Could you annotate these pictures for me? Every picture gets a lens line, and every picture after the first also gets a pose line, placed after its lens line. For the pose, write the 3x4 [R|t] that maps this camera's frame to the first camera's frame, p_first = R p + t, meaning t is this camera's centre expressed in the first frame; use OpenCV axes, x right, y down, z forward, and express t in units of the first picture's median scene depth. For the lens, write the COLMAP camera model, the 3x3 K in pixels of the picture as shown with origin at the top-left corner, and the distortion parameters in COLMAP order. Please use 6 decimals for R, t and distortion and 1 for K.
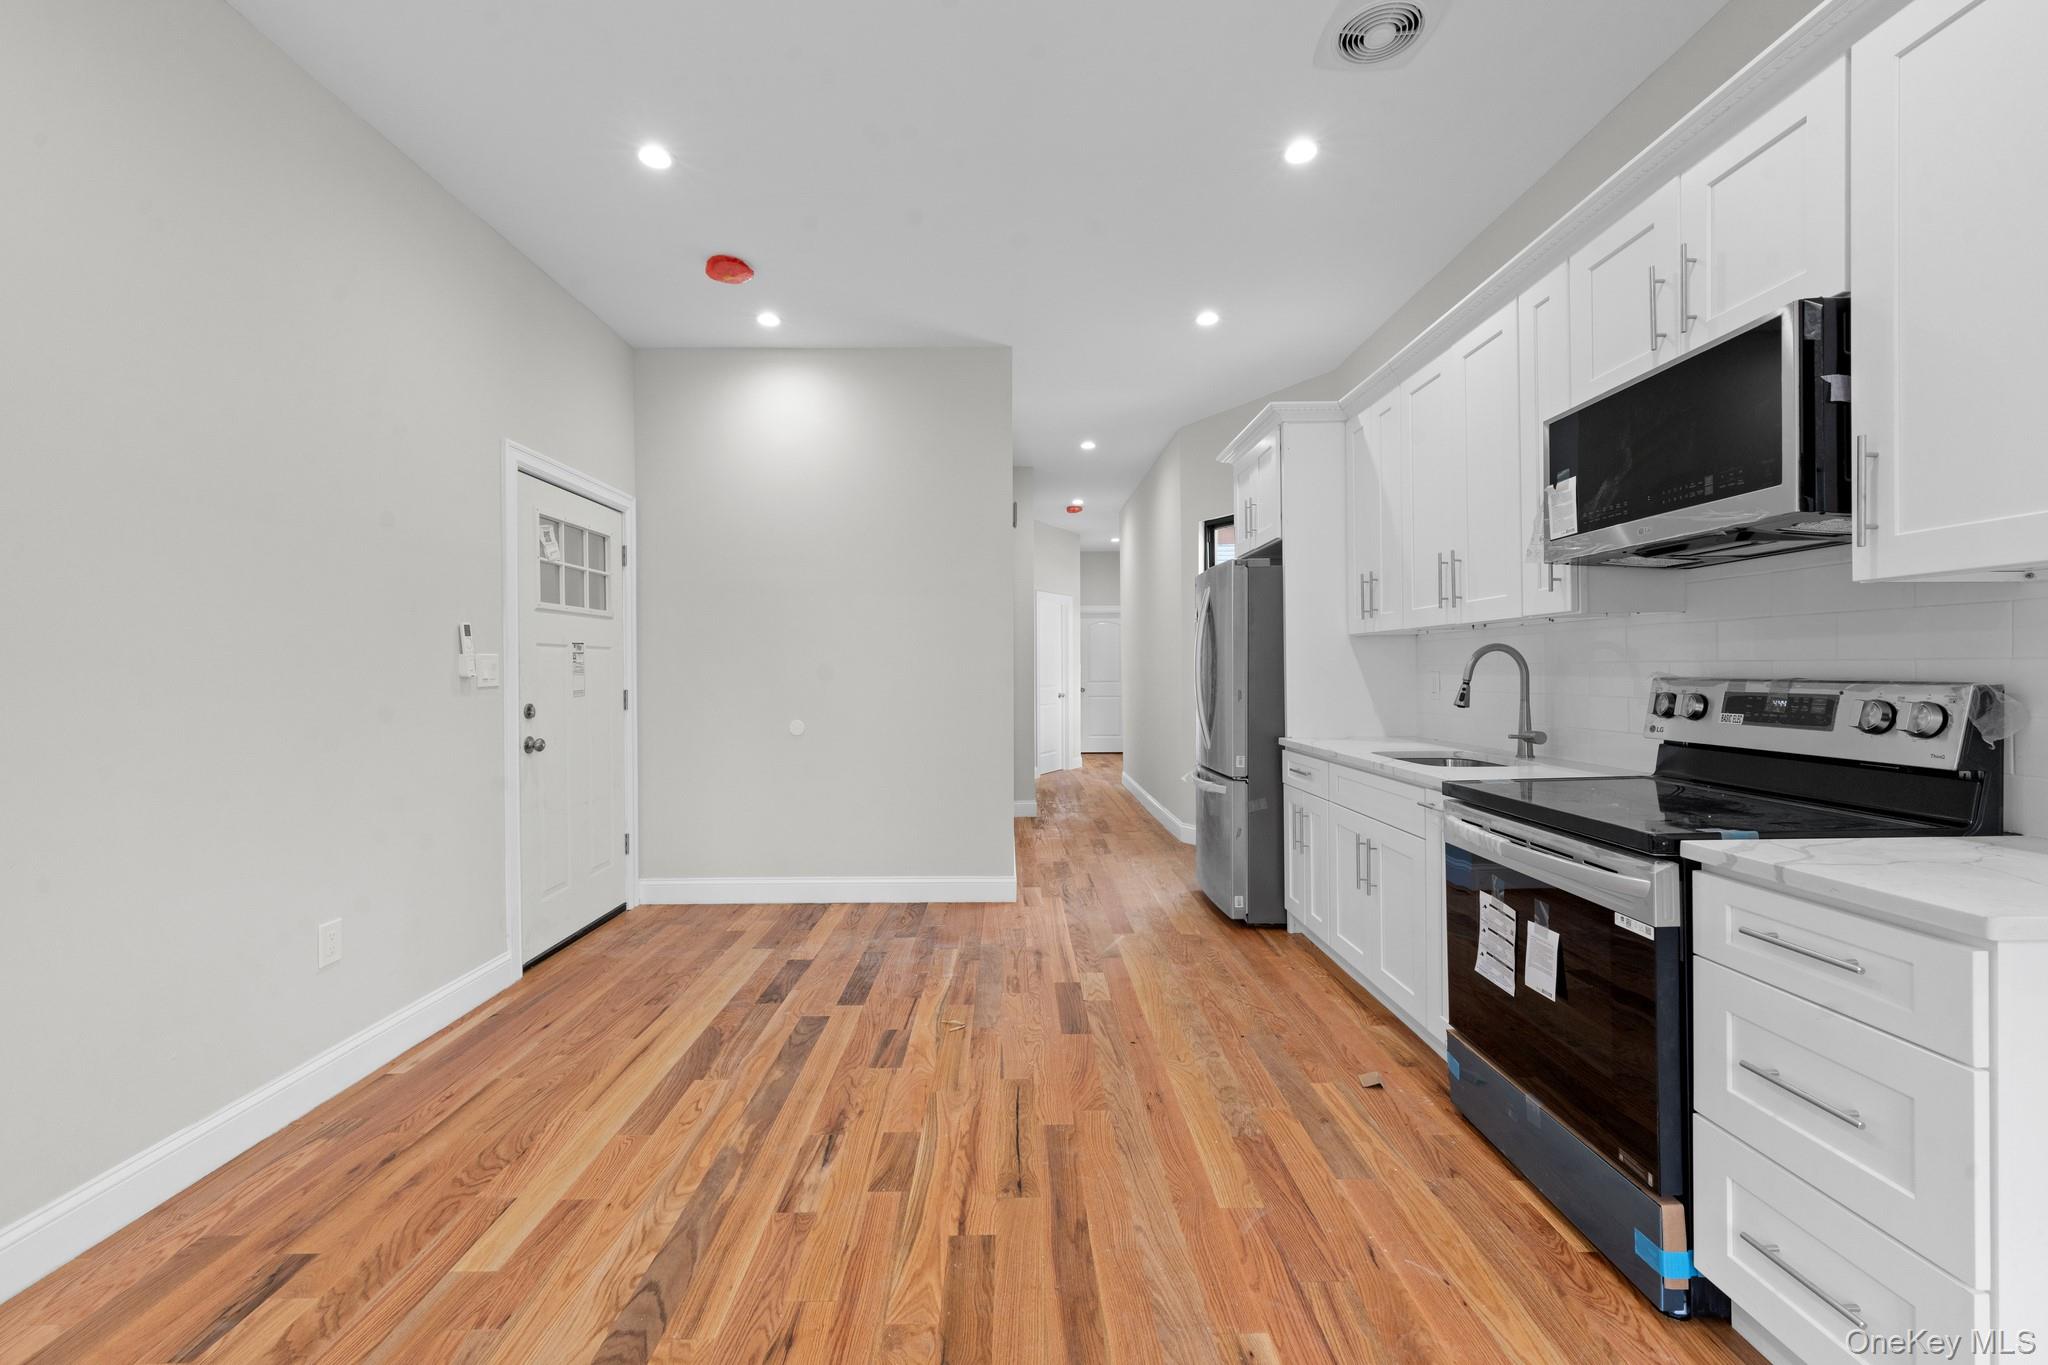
lens RADIAL K [[827.3, 0, 1017.1], [0, 827.3, 685.7], [0, 0, 1]] dist [-0.003205, 0.001295]
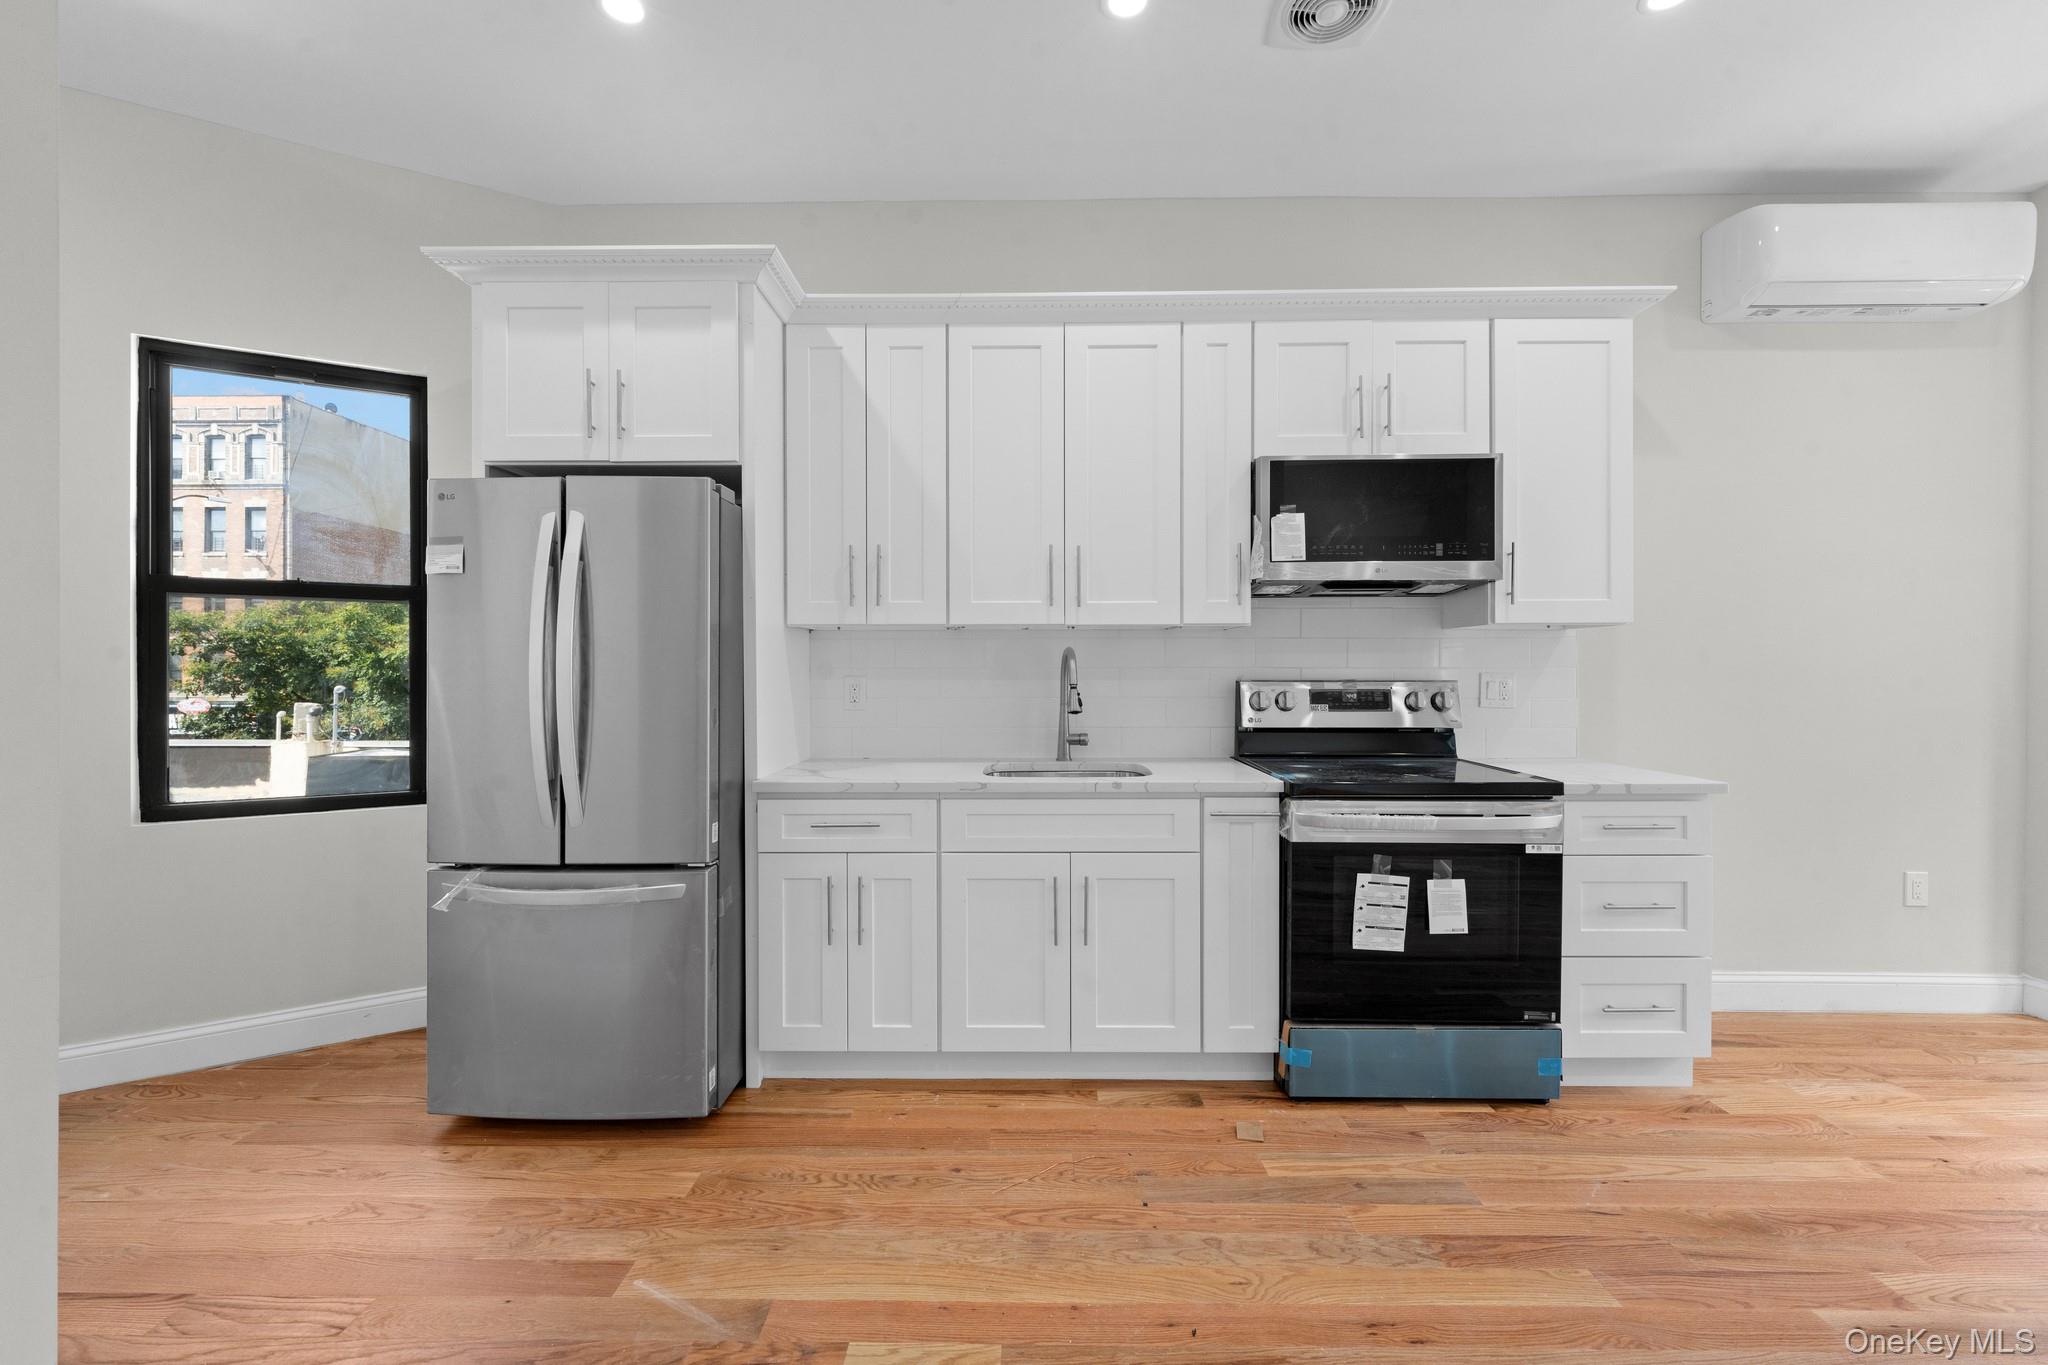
lens RADIAL K [[827.3, 0, 1025.2], [0, 827.3, 670.1], [0, 0, 1]] dist [-0.003205, 0.001295]
pose [[0.022064, 0.007414, 0.999729, -0.567968], [0.019018, 0.999788, -0.007834, -0.023435], [-0.999576, 0.019186, 0.021919, 1.453385]]
